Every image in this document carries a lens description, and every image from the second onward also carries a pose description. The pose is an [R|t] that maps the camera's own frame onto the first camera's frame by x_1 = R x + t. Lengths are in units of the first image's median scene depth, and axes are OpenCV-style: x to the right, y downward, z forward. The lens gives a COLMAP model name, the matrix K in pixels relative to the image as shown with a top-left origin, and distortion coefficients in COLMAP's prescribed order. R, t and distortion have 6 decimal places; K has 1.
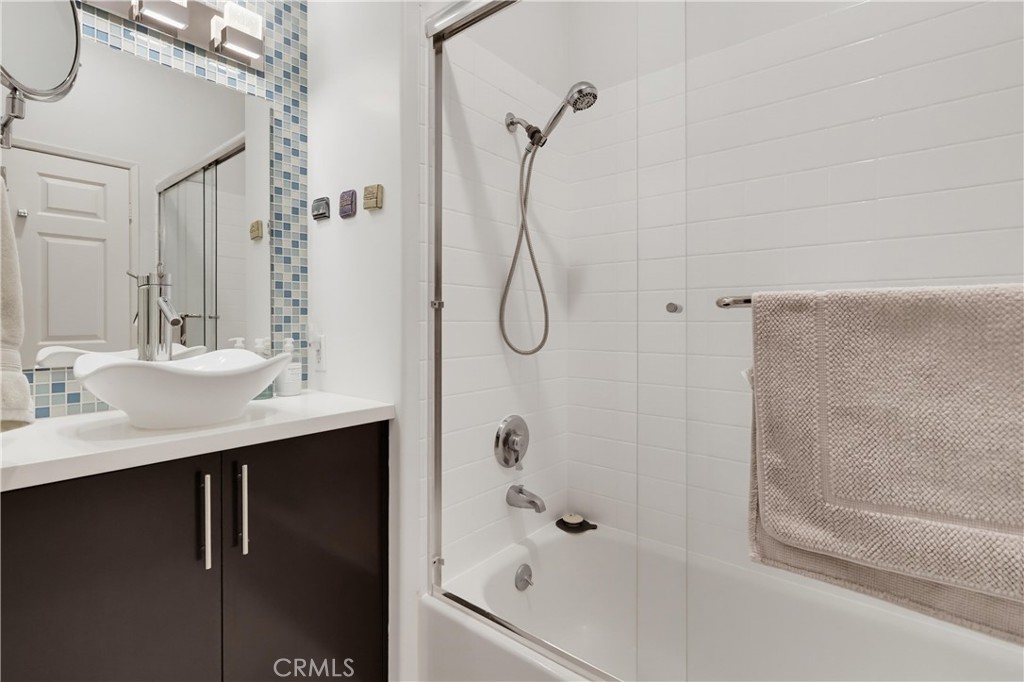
lens RADIAL K [[477.7, 0, 507.2], [0, 477.7, 323.3], [0, 0, 1]] dist [-0.006761, 0.001544]
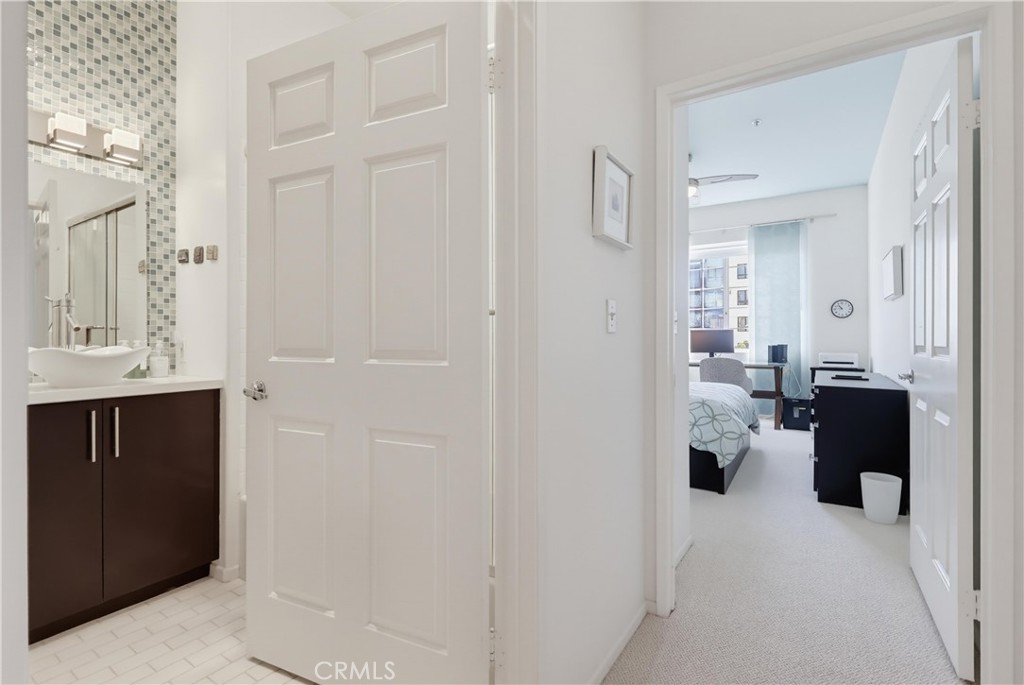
lens RADIAL K [[477.7, 0, 510.2], [0, 477.7, 334.0], [0, 0, 1]] dist [-0.006761, 0.001544]
pose [[0.993540, -0.001375, 0.113477, 0.481089], [0.002310, 0.999964, -0.008109, 0.024490], [-0.113462, 0.008319, 0.993508, -0.639187]]
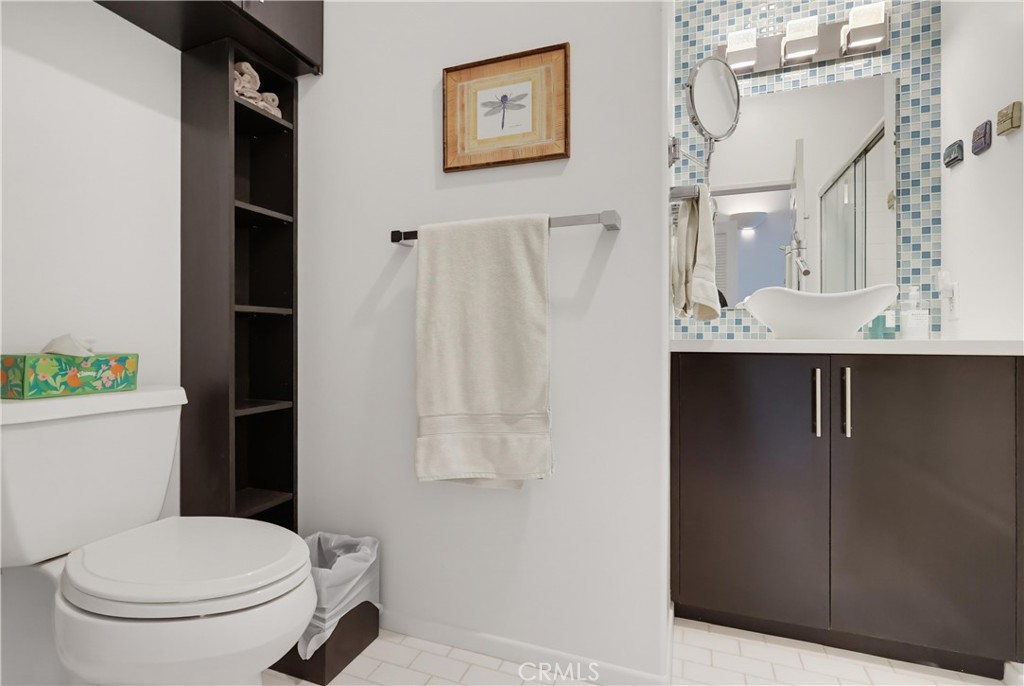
lens RADIAL K [[477.7, 0, 510.2], [0, 477.7, 341.0], [0, 0, 1]] dist [-0.006761, 0.001544]
pose [[0.325891, 0.004469, -0.945397, 0.243262], [-0.003668, 0.999987, 0.003462, 0.147155], [0.945400, 0.002340, 0.325903, -0.187689]]
